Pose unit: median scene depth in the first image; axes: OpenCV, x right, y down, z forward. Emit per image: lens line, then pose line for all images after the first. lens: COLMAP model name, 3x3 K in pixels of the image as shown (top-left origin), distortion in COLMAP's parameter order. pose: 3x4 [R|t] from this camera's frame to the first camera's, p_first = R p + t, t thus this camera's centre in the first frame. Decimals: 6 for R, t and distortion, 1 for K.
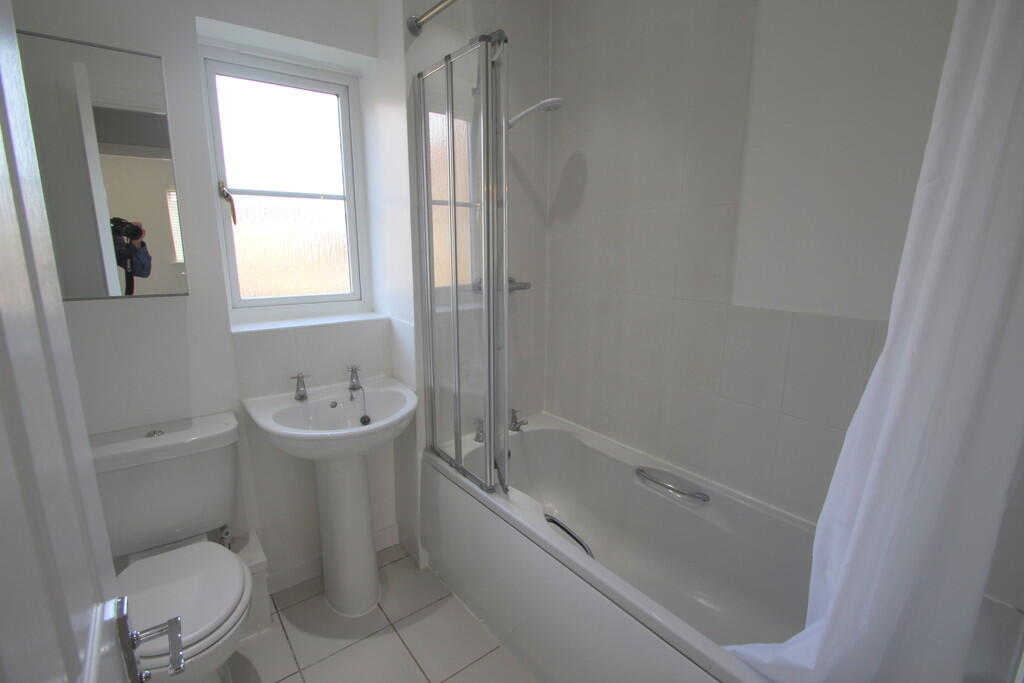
lens RADIAL K [[476.1, 0, 511.1], [0, 476.1, 338.9], [0, 0, 1]] dist [-0.002055, -0.000191]
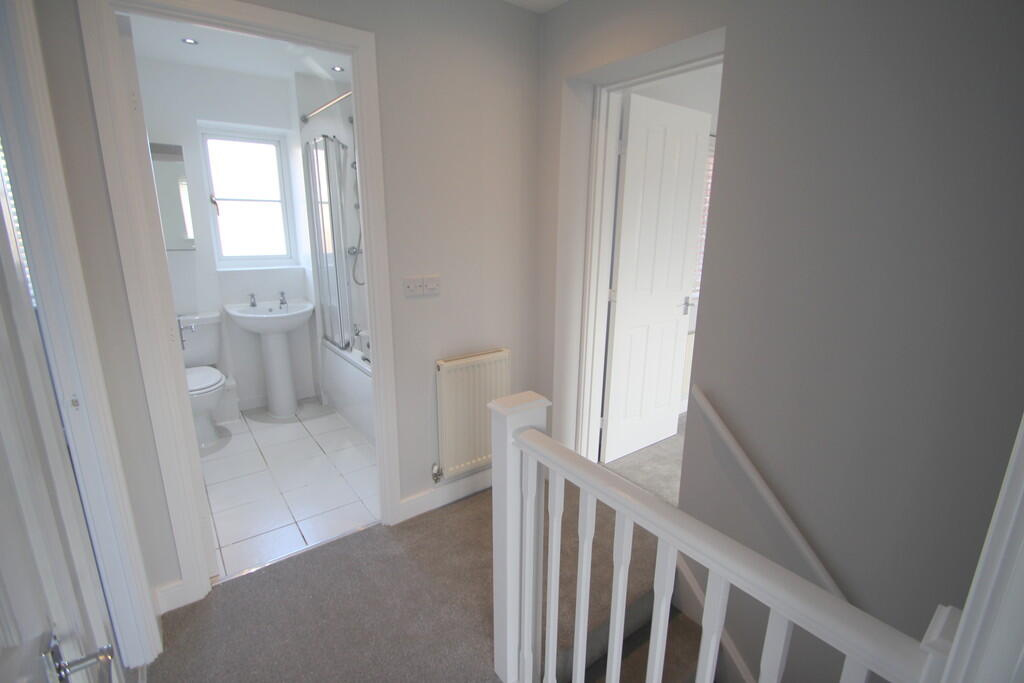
lens RADIAL K [[476.1, 0, 512.6], [0, 476.1, 343.4], [0, 0, 1]] dist [-0.002055, -0.000191]
pose [[0.999830, 0.012678, -0.013373, 0.636245], [-0.012113, 0.999065, 0.041514, 0.178662], [0.013887, -0.041345, 0.999048, -0.925539]]
